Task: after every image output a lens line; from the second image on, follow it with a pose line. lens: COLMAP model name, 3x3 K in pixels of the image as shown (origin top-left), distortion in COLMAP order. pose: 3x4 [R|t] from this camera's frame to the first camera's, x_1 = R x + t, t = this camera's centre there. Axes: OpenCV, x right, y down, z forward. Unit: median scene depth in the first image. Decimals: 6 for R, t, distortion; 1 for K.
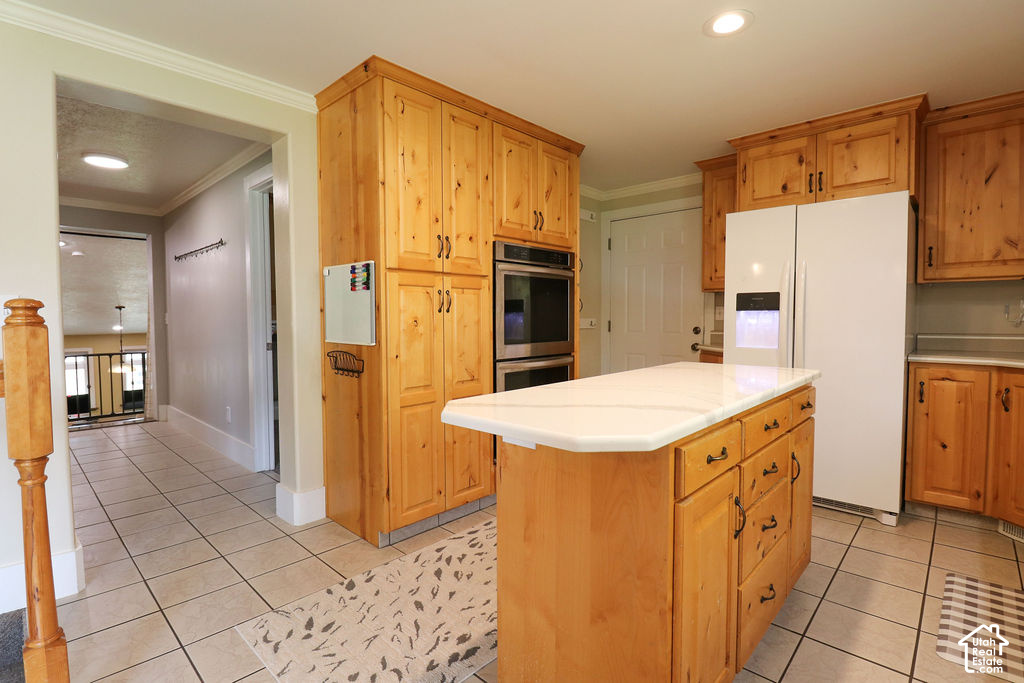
lens RADIAL K [[486.7, 0, 509.2], [0, 486.7, 338.3], [0, 0, 1]] dist [0.000049, -0.013007]
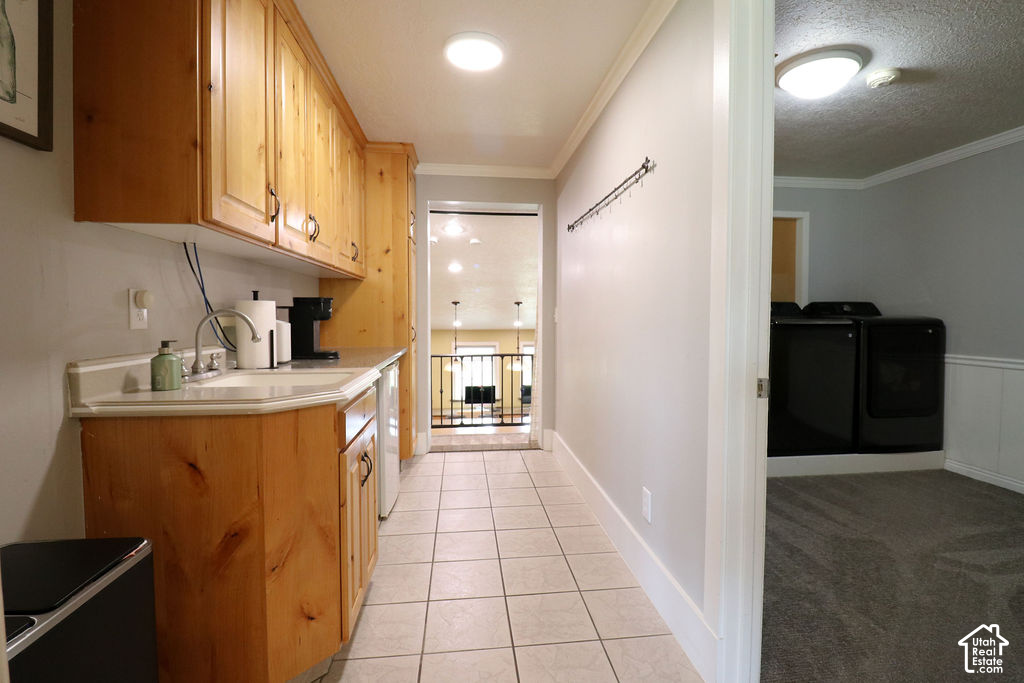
lens RADIAL K [[486.7, 0, 509.2], [0, 486.7, 338.3], [0, 0, 1]] dist [0.000049, -0.013007]
pose [[0.753628, 0.036255, -0.656301, -0.257821], [-0.031847, 0.999319, 0.018633, -0.015753], [0.656530, 0.006859, 0.754269, 0.374468]]
